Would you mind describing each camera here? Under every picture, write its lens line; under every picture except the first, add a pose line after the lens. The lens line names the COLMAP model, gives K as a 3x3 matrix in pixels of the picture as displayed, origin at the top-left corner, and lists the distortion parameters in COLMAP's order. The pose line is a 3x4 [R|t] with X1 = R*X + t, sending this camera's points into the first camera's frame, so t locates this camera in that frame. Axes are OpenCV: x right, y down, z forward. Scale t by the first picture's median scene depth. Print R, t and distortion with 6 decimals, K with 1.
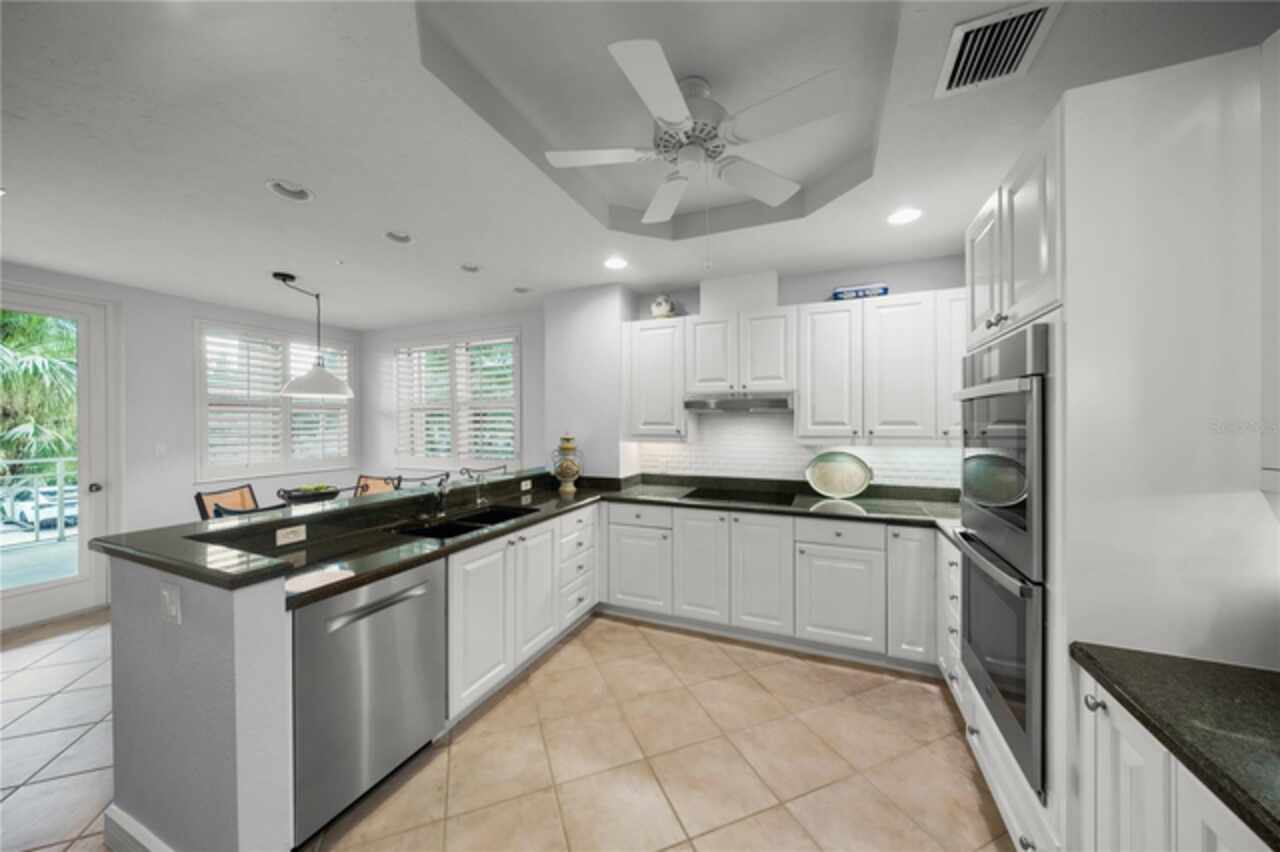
lens RADIAL K [[433.9, 0, 644.5], [0, 433.9, 425.7], [0, 0, 1]] dist [-0.005522, -0.000042]
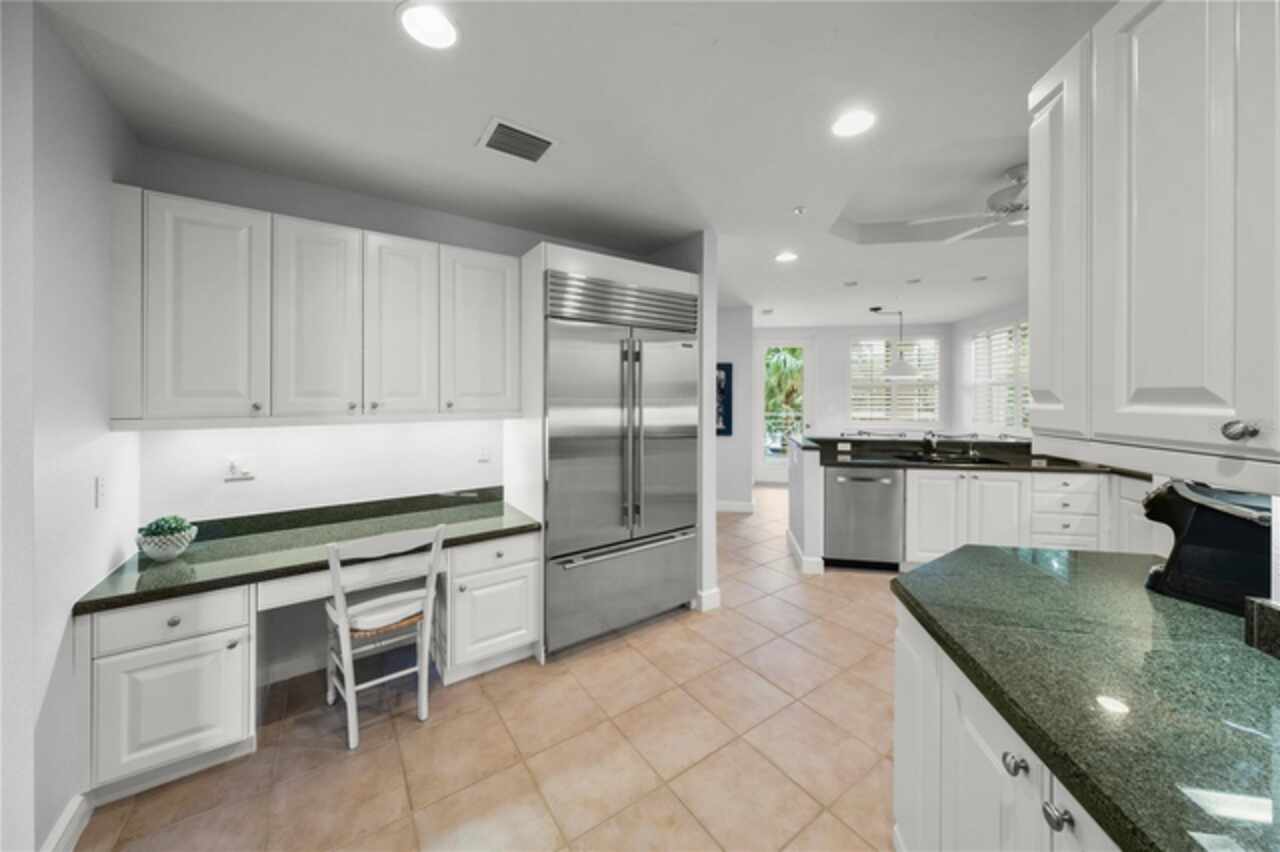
lens RADIAL K [[433.9, 0, 646.8], [0, 433.9, 393.5], [0, 0, 1]] dist [-0.005522, -0.000042]
pose [[0.239431, -0.002306, -0.970911, 0.531048], [-0.009299, 0.999946, -0.004668, 0.002418], [0.970869, 0.010146, 0.239397, -0.244506]]
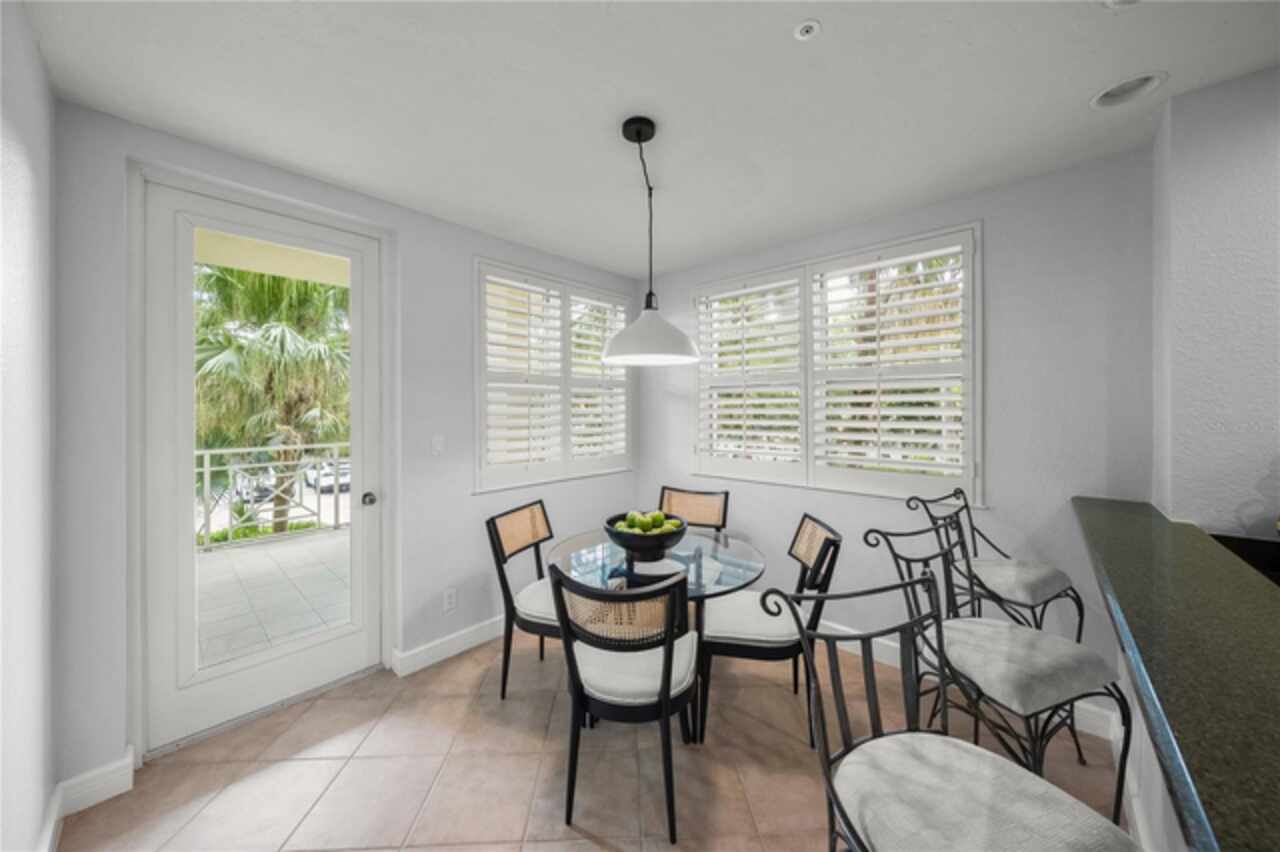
lens RADIAL K [[433.9, 0, 630.9], [0, 433.9, 406.7], [0, 0, 1]] dist [-0.005522, -0.000042]
pose [[0.941867, -0.001219, -0.335984, -0.621037], [-0.001249, 0.999974, -0.007129, -0.003312], [0.335984, 0.007134, 0.941841, 0.463775]]
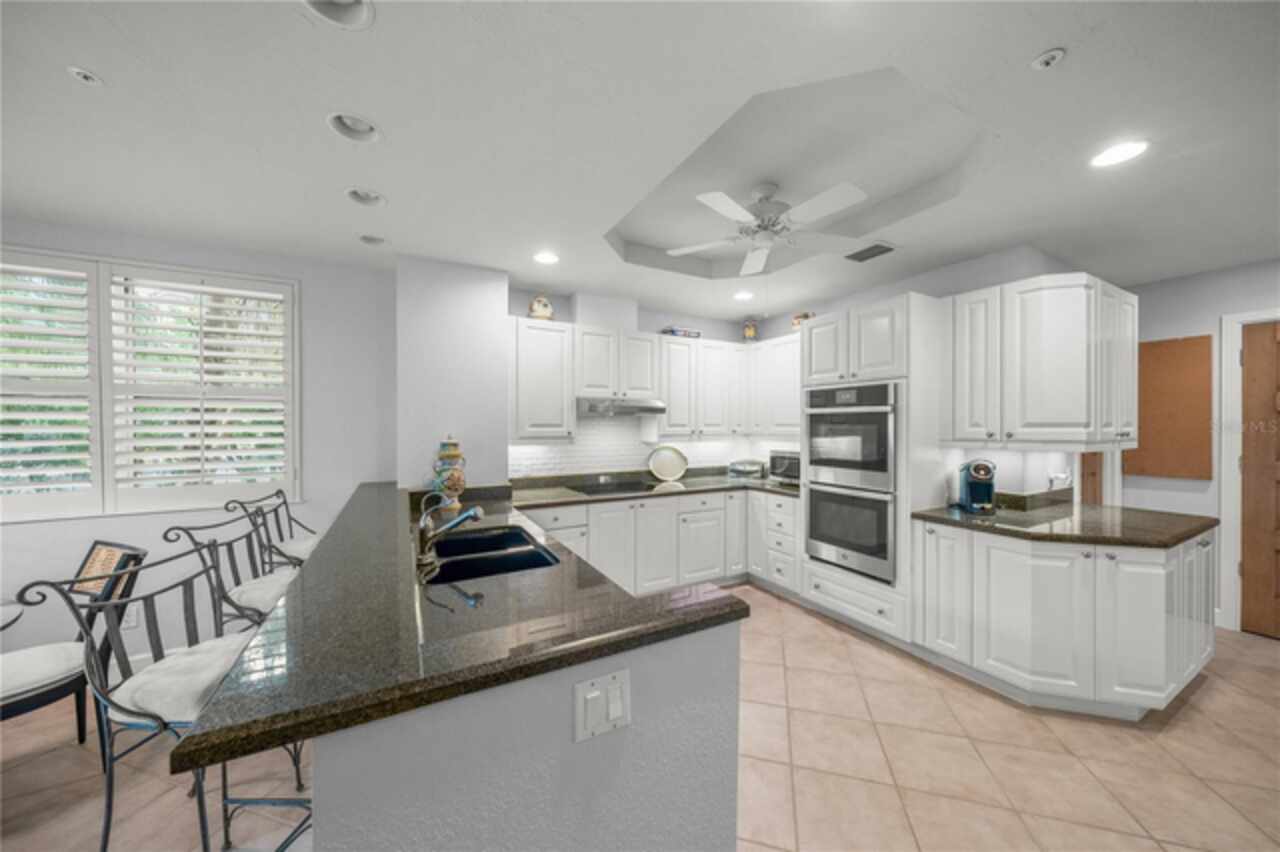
lens RADIAL K [[433.9, 0, 639.8], [0, 433.9, 427.2], [0, 0, 1]] dist [-0.005522, -0.000042]
pose [[0.607101, -0.002844, 0.794620, -0.609087], [0.004237, 0.999991, 0.000342, -0.000584], [-0.794613, 0.003159, 0.607107, 0.222735]]
